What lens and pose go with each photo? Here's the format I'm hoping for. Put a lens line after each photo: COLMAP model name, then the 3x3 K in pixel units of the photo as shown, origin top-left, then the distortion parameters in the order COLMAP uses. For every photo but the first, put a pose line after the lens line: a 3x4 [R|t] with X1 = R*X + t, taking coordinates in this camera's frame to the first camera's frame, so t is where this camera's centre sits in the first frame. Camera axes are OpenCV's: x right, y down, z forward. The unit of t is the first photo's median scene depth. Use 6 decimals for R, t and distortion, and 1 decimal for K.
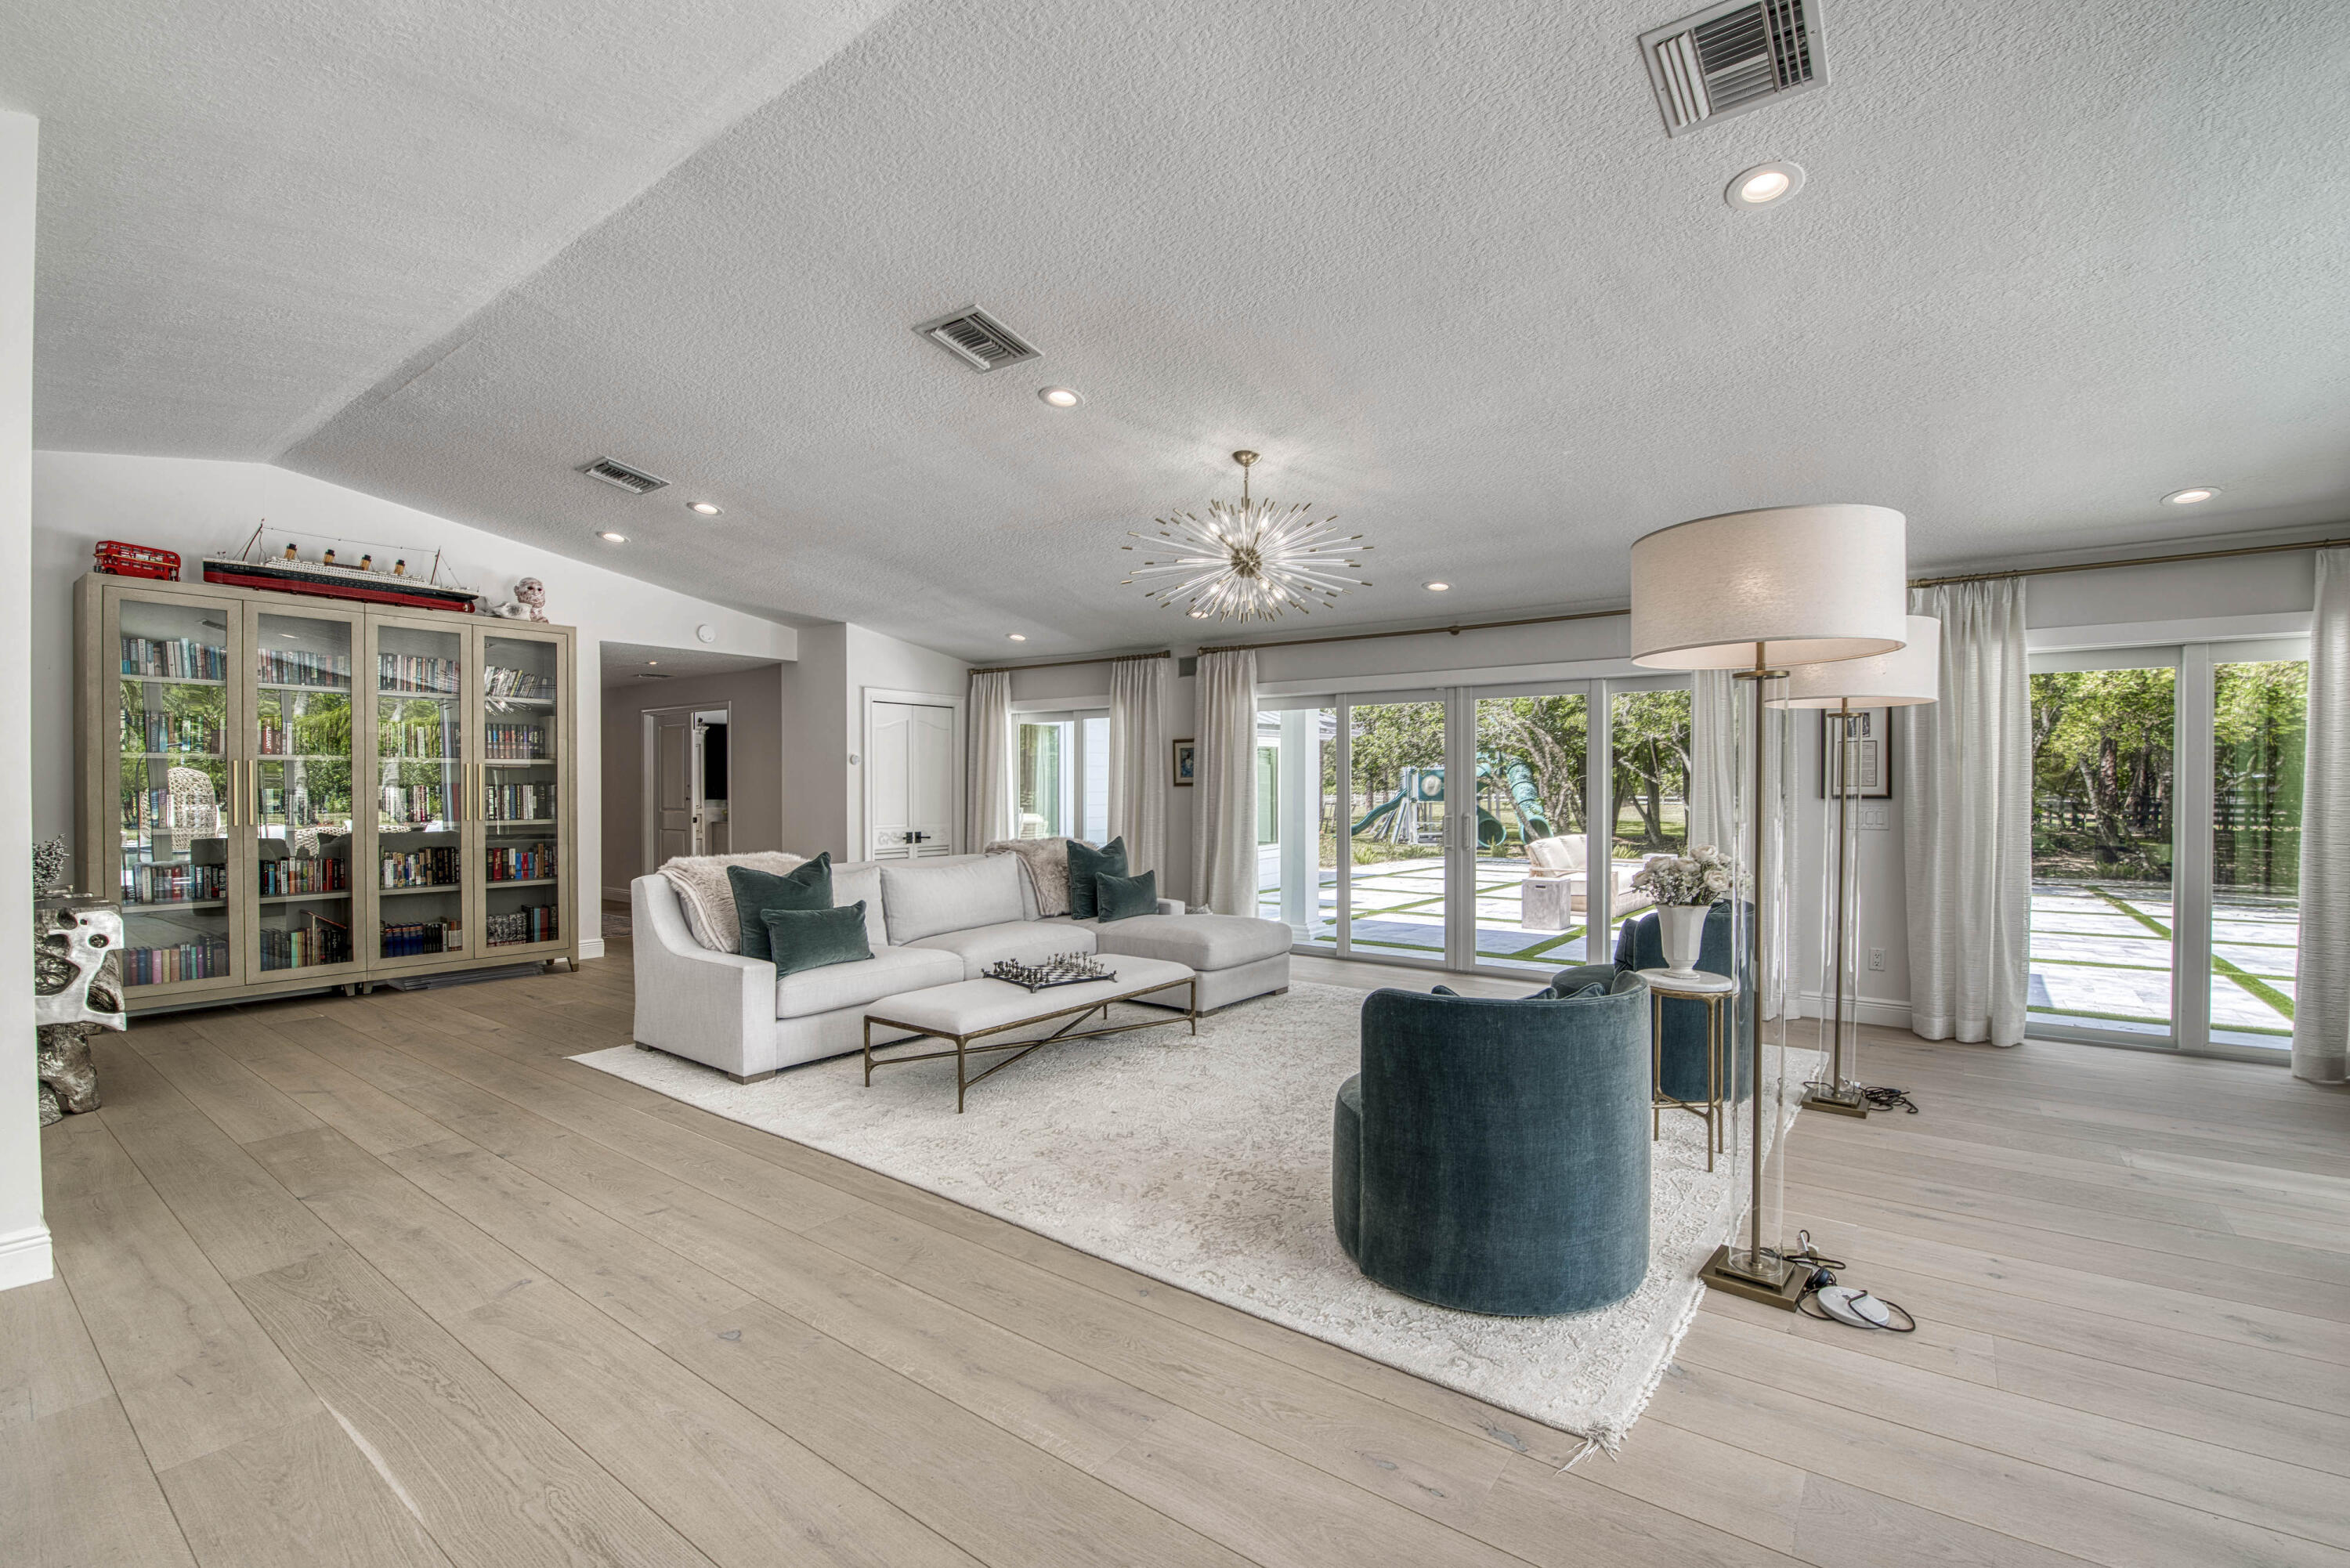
lens RADIAL K [[1014.6, 0, 1204.5], [0, 1014.6, 788.8], [0, 0, 1]] dist [-0.021229, -0.000502]
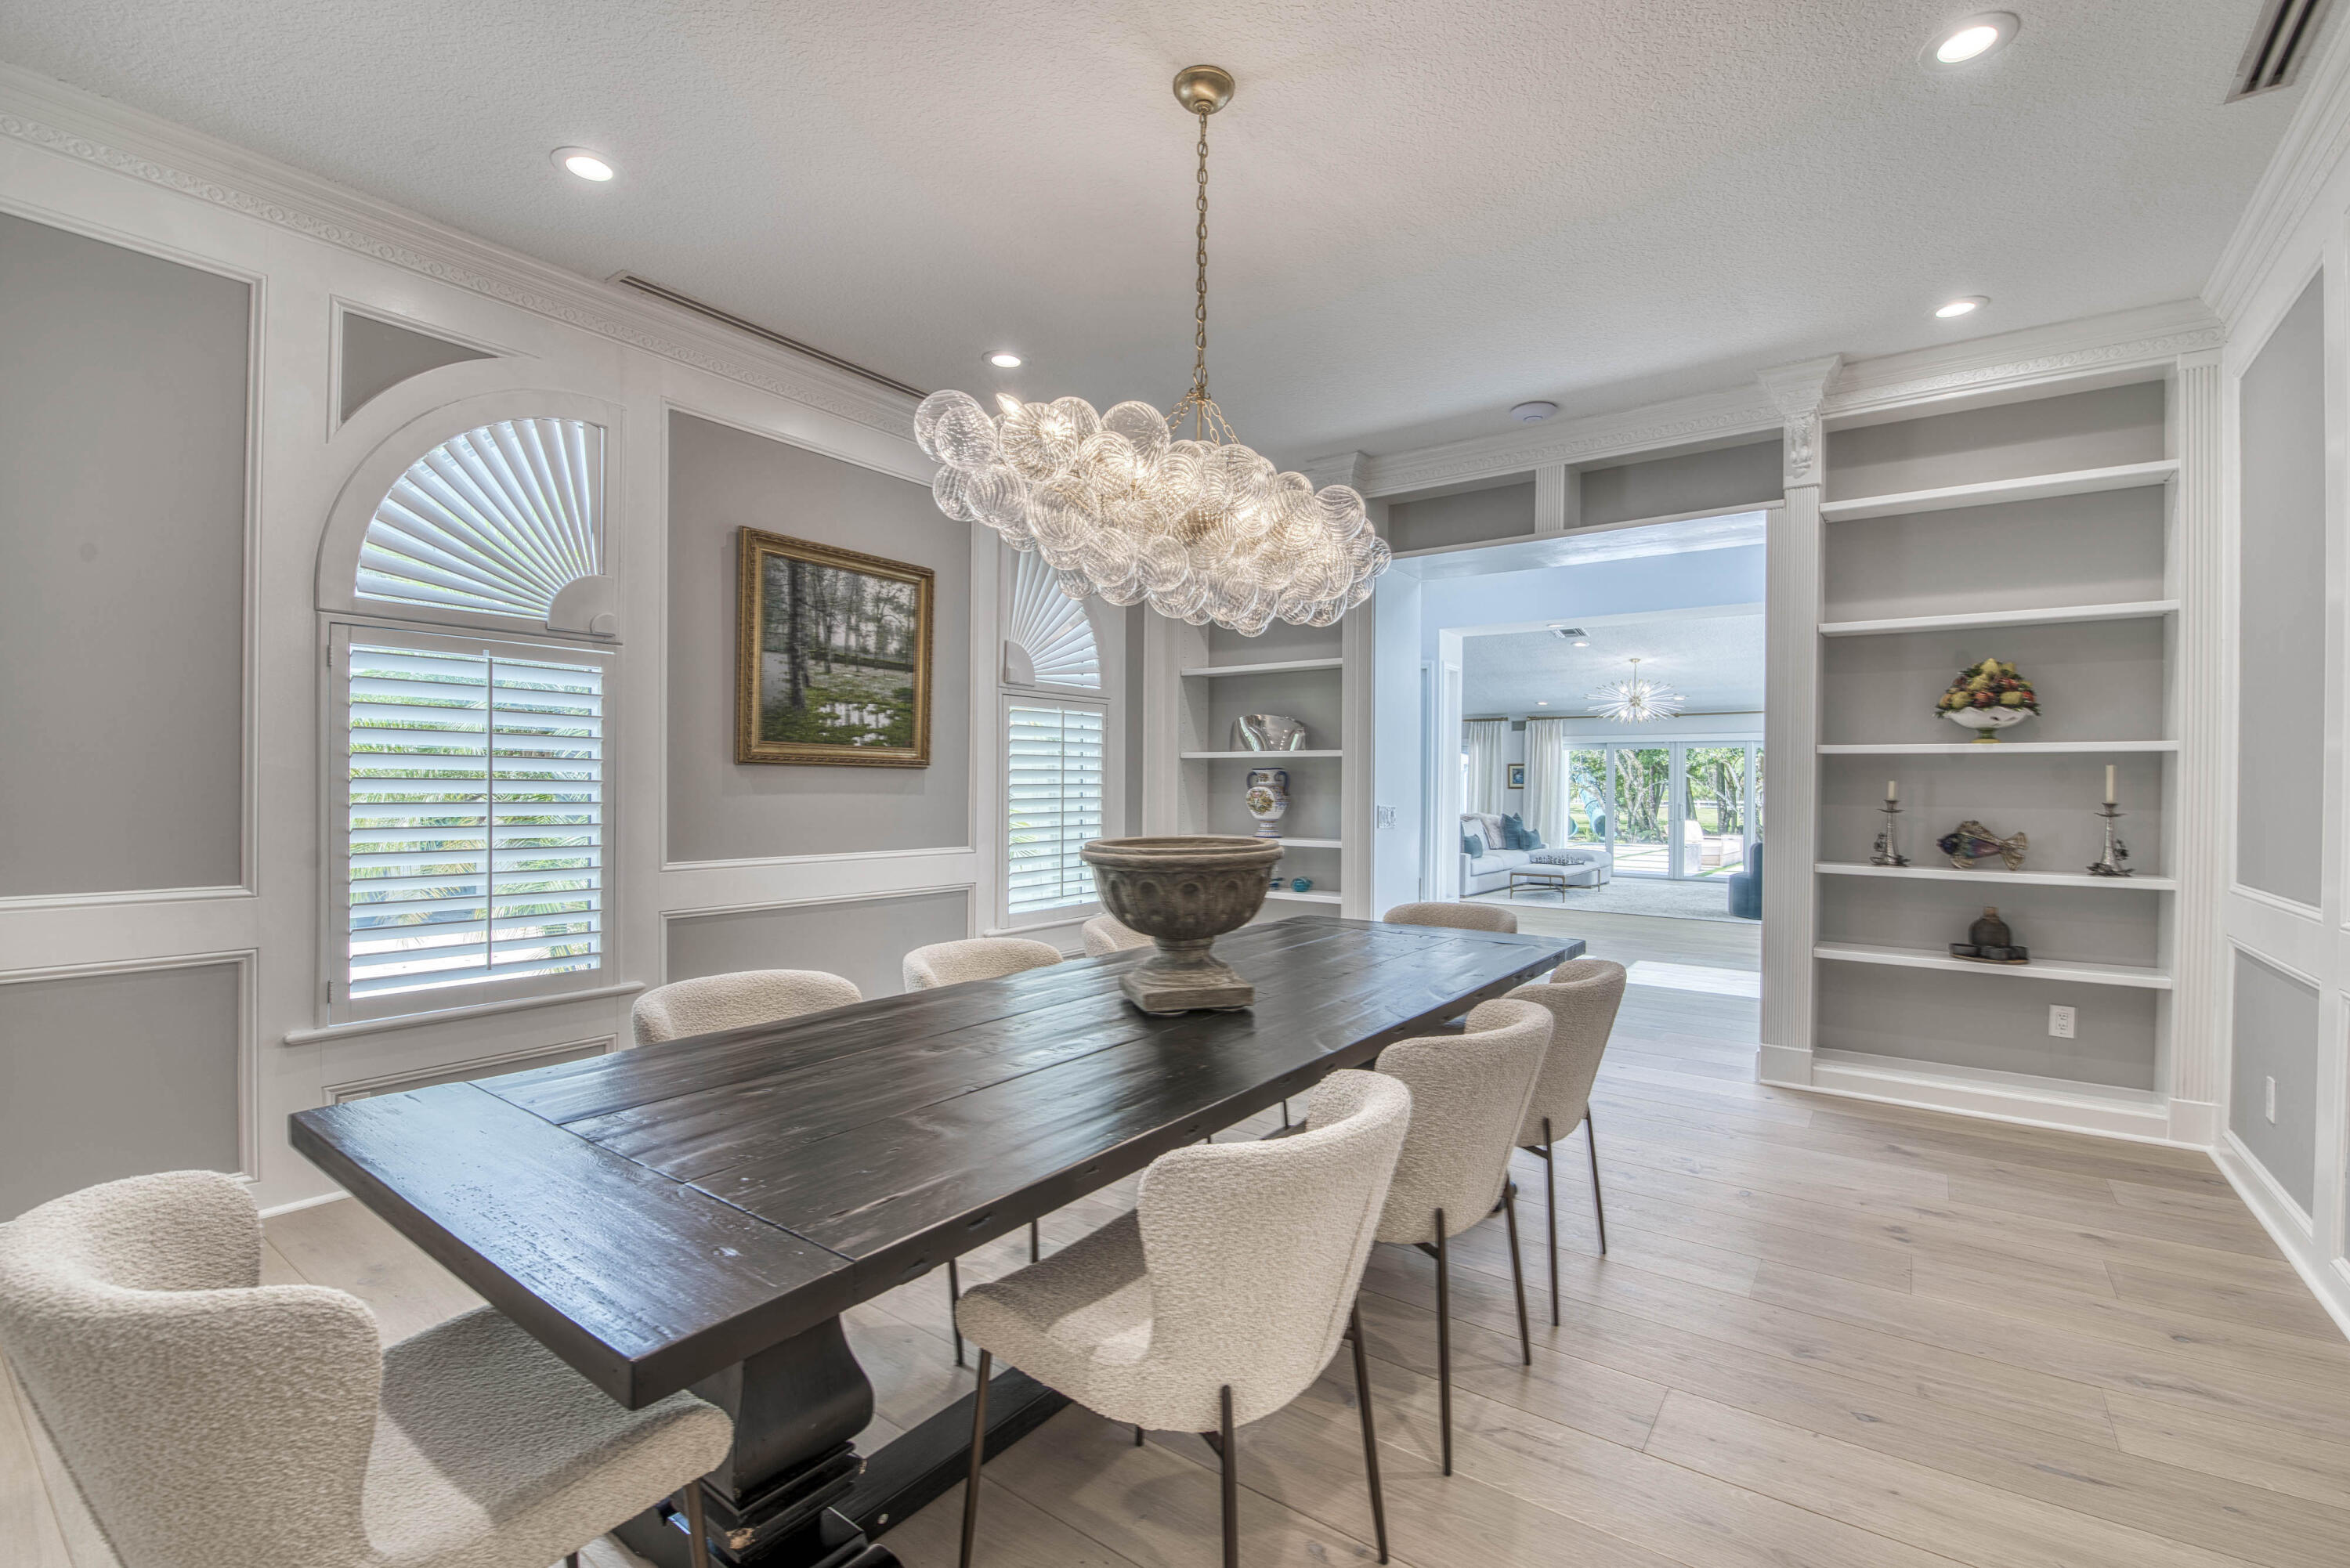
lens RADIAL K [[1014.6, 0, 1204.5], [0, 1014.6, 788.8], [0, 0, 1]] dist [-0.021229, -0.000502]
pose [[0.999876, 0.012224, -0.009901, -0.715102], [-0.012252, 0.999921, -0.002827, 0.010476], [0.009865, 0.002948, 0.999947, -1.086591]]
